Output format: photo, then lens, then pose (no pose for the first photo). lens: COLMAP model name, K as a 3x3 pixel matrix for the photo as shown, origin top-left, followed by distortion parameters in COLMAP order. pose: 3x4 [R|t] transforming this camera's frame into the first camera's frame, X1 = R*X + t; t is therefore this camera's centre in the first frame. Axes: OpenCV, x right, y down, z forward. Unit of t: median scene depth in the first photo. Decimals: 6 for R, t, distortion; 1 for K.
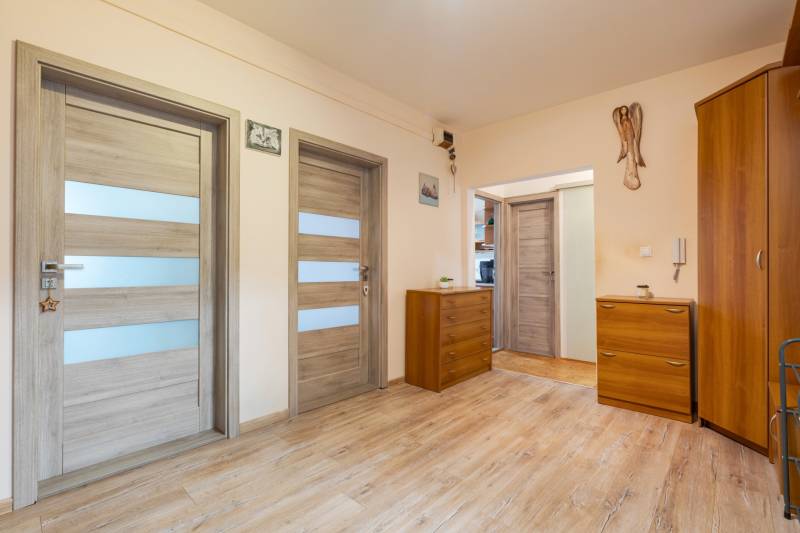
lens RADIAL K [[374.2, 0, 409.0], [0, 374.2, 266.4], [0, 0, 1]] dist [0.000200, 0.000463]
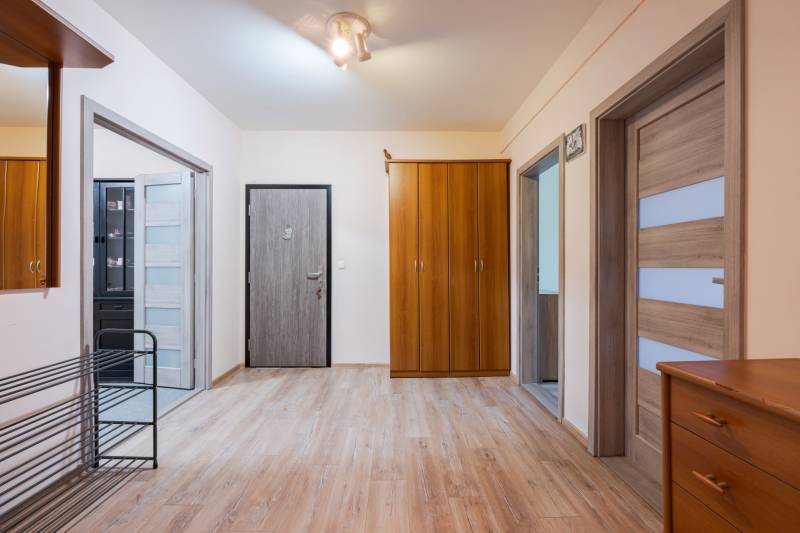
lens RADIAL K [[374.2, 0, 409.0], [0, 374.2, 266.4], [0, 0, 1]] dist [0.000200, 0.000463]
pose [[-0.727875, -0.002904, -0.685704, 0.700635], [0.001801, 0.999979, -0.006146, -0.017573], [0.685708, -0.005708, -0.727855, 1.642777]]
